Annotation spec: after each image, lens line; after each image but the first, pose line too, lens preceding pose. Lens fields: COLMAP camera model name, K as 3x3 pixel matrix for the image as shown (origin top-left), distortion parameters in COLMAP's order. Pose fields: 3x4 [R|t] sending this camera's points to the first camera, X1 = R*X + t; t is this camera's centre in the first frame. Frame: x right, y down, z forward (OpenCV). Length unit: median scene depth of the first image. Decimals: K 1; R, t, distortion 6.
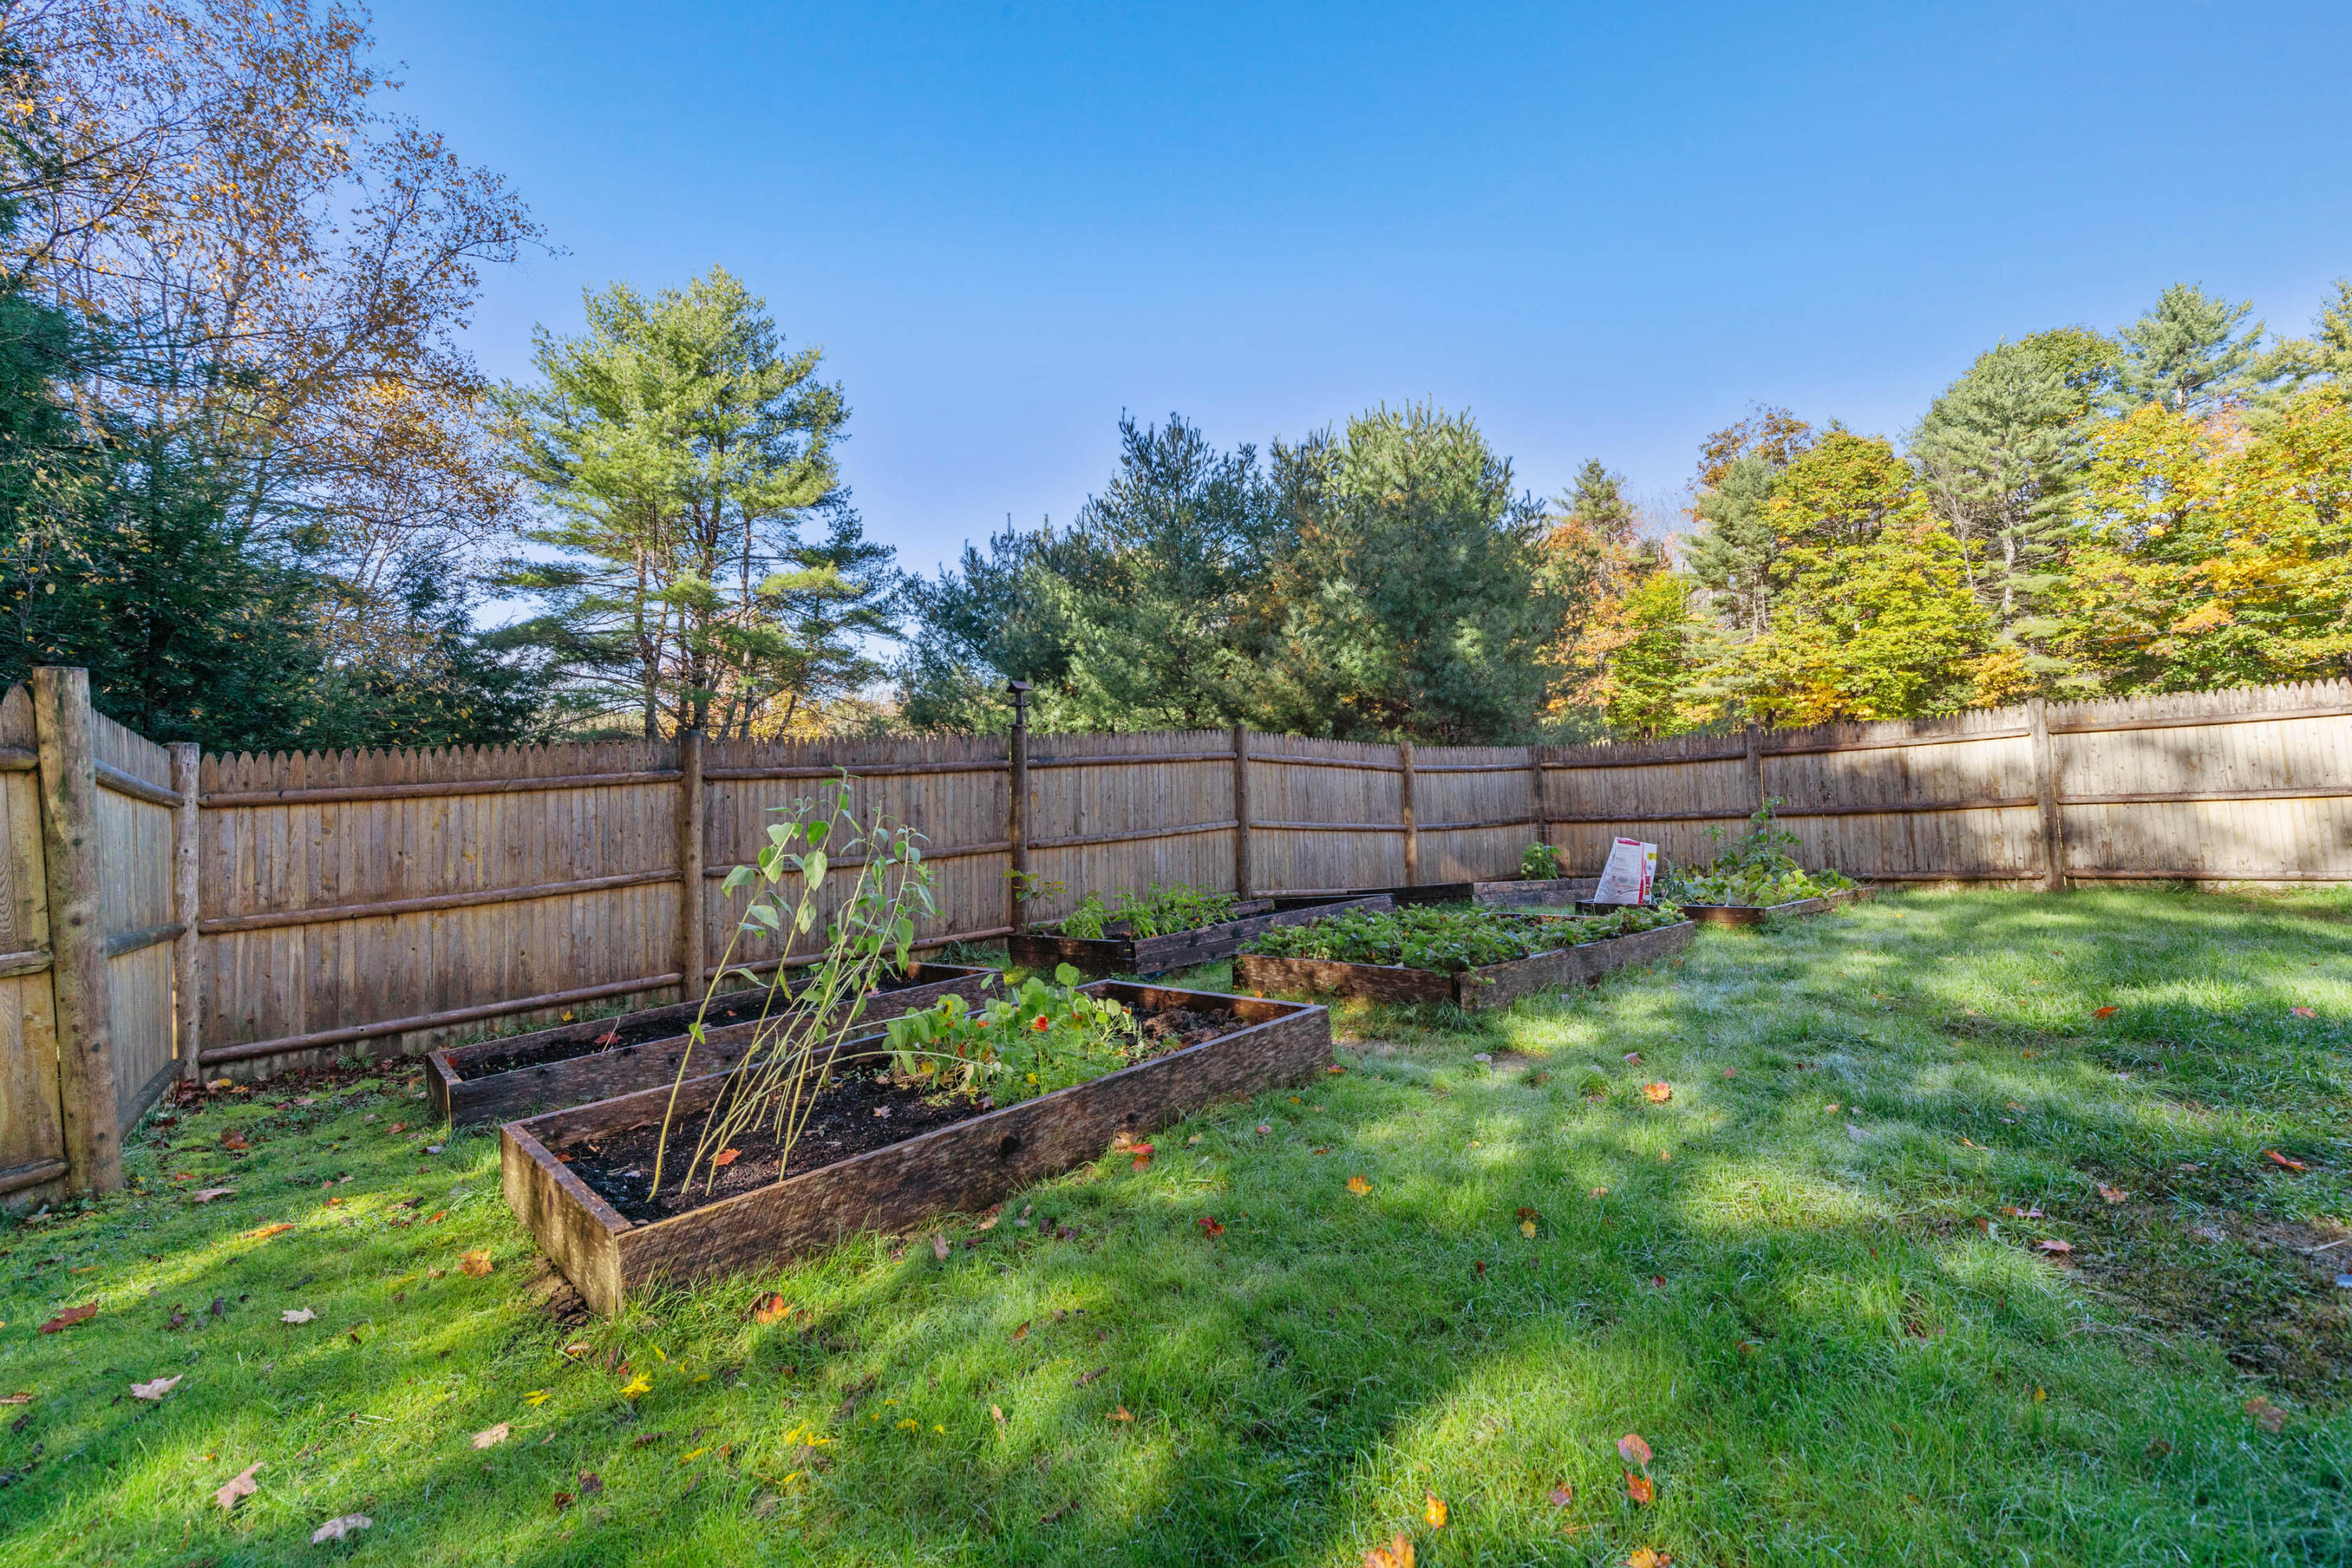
lens RADIAL K [[1052.4, 0, 1175.0], [0, 1052.4, 778.7], [0, 0, 1]] dist [0.002656, 0.000357]
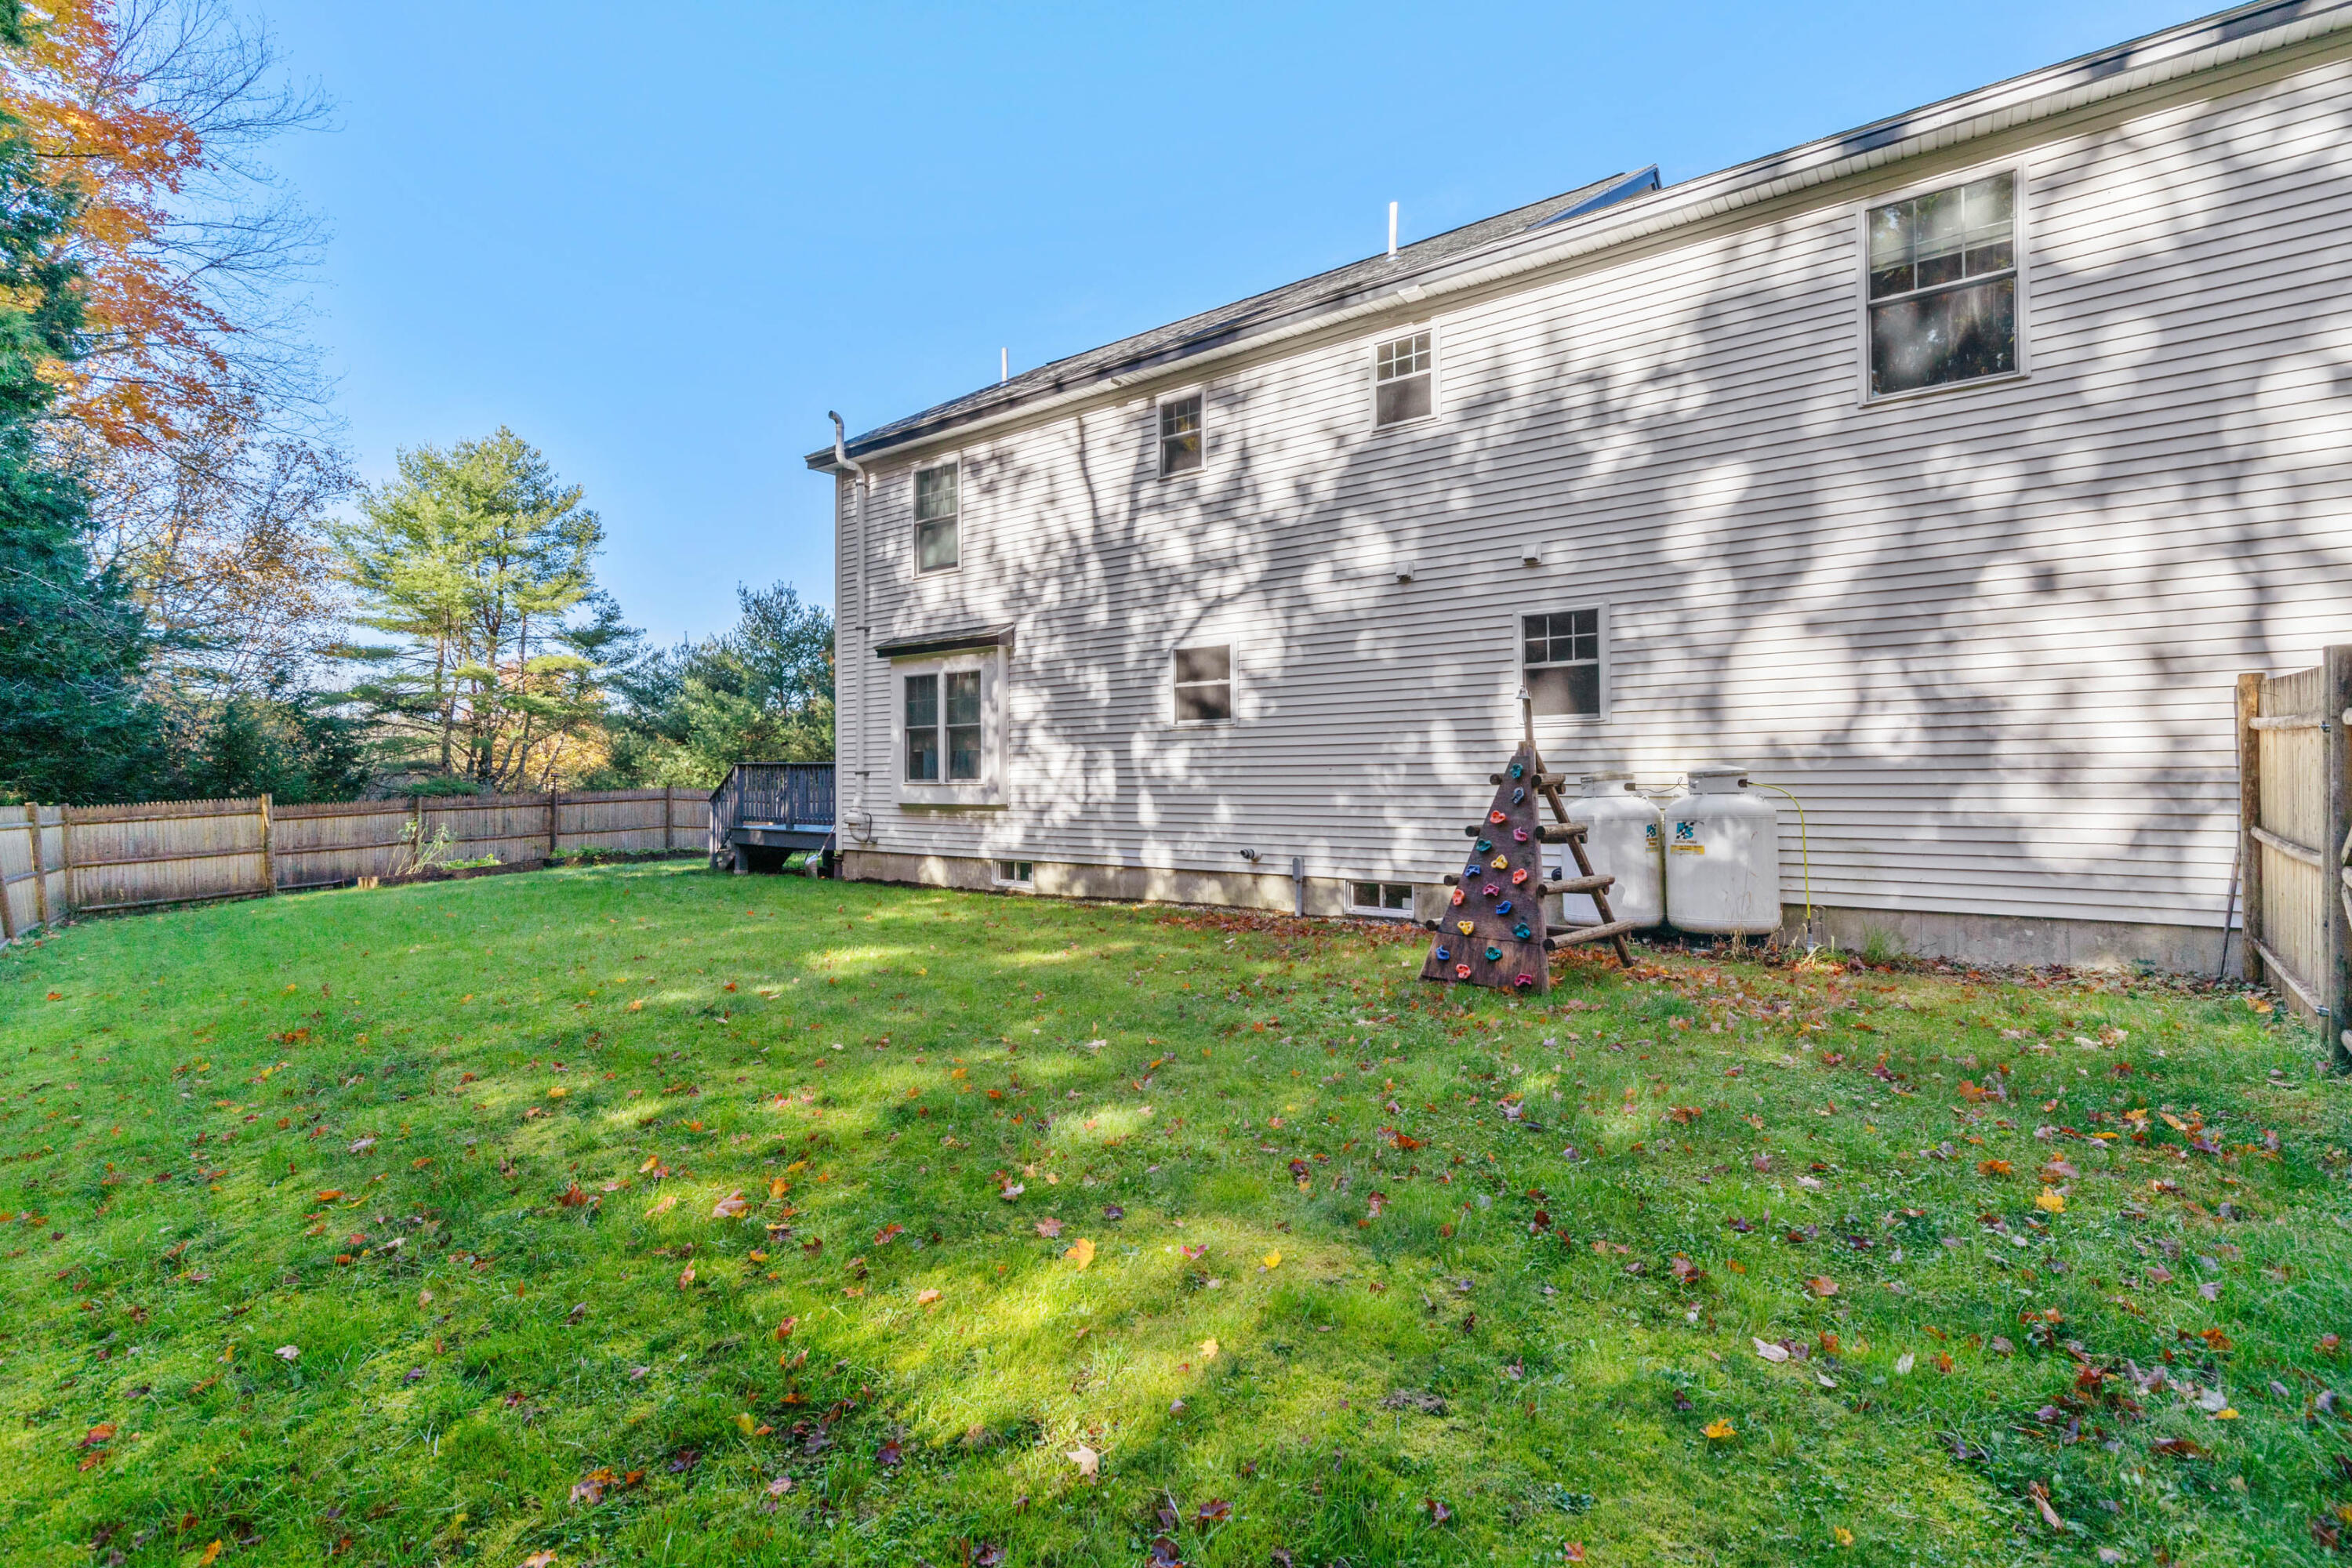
lens RADIAL K [[1052.4, 0, 1180.4], [0, 1052.4, 775.6], [0, 0, 1]] dist [0.002656, 0.000357]
pose [[0.992657, 0.000785, 0.120959, 0.306143], [0.000681, 0.999927, -0.012079, -0.013993], [-0.120959, 0.012072, 0.992584, -0.516689]]
